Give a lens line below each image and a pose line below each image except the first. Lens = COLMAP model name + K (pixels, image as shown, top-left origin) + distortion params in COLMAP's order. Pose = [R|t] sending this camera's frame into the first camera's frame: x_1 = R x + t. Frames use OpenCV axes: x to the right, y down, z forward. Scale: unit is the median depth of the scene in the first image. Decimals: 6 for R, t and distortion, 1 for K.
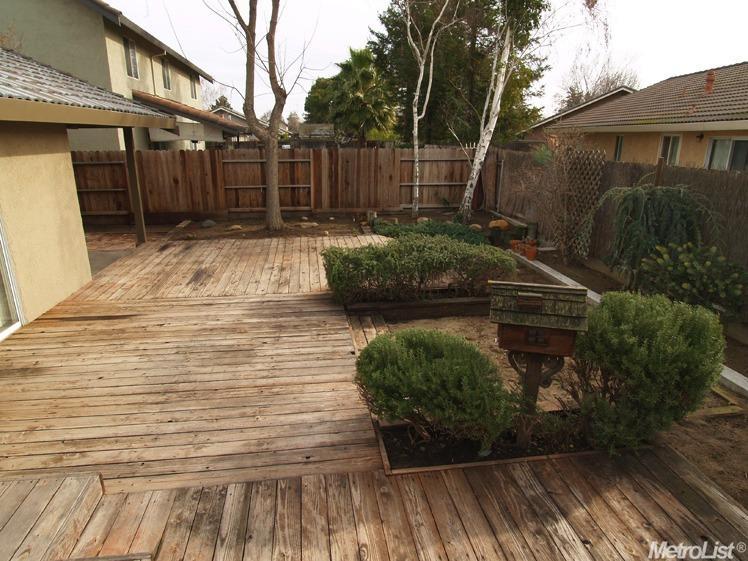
lens RADIAL K [[473.4, 0, 374.0], [0, 473.4, 278.9], [0, 0, 1]] dist [-0.028549, 0.004197]
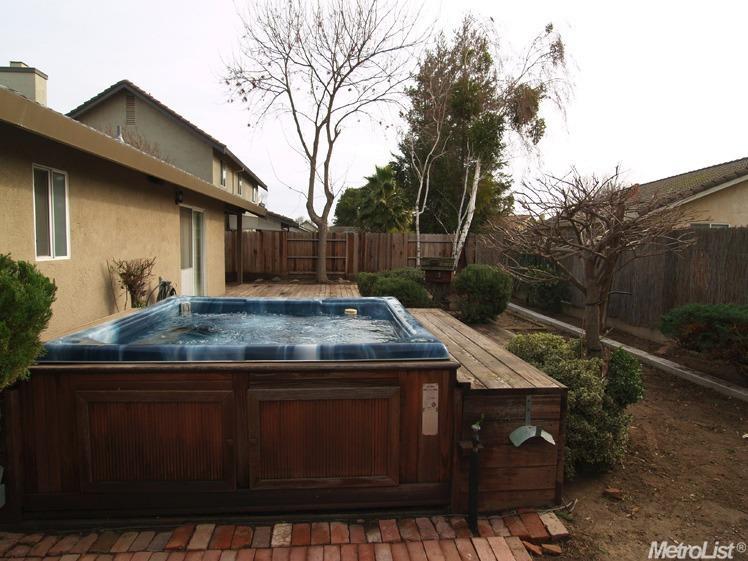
lens RADIAL K [[473.4, 0, 373.9], [0, 473.4, 279.5], [0, 0, 1]] dist [-0.028549, 0.004197]
pose [[0.998646, 0.015651, -0.049604, 0.027159], [-0.025788, 0.977177, -0.210858, 0.180222], [0.045172, 0.211852, 0.976257, -0.416902]]
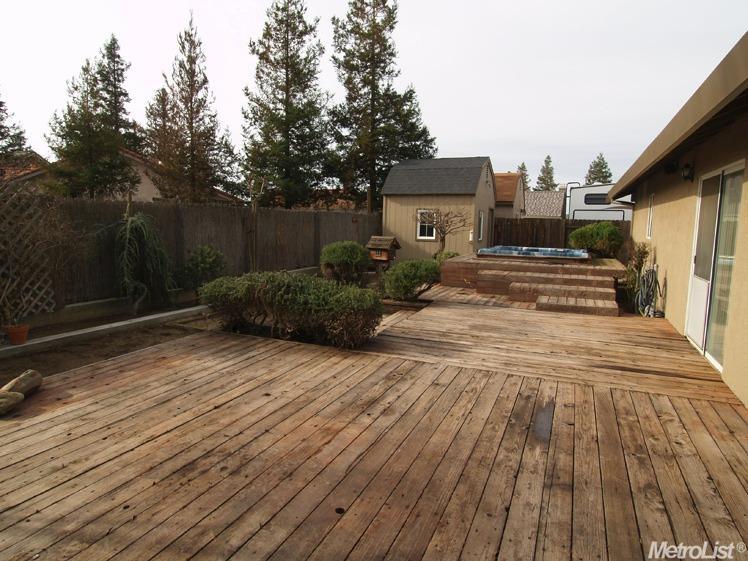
lens RADIAL K [[473.4, 0, 372.9], [0, 473.4, 279.7], [0, 0, 1]] dist [-0.028549, 0.004197]
pose [[-0.853324, -0.085896, 0.514256, -0.279761], [0.129438, 0.920556, 0.368542, -0.204288], [-0.505058, 0.381050, -0.774414, 0.851005]]
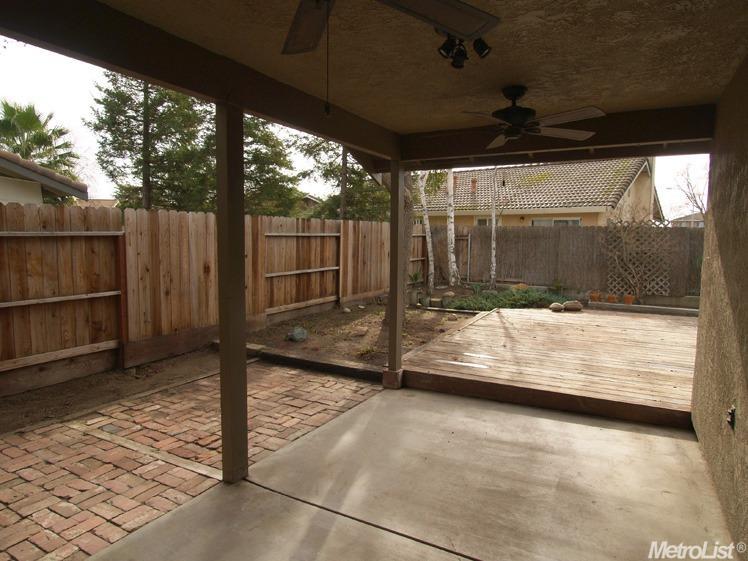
lens RADIAL K [[473.4, 0, 375.2], [0, 473.4, 280.3], [0, 0, 1]] dist [-0.028549, 0.004197]
pose [[0.594031, -0.074939, 0.800944, -0.737954], [0.231639, 0.969416, -0.081096, -0.106884], [-0.770371, 0.233703, 0.593222, 0.532101]]
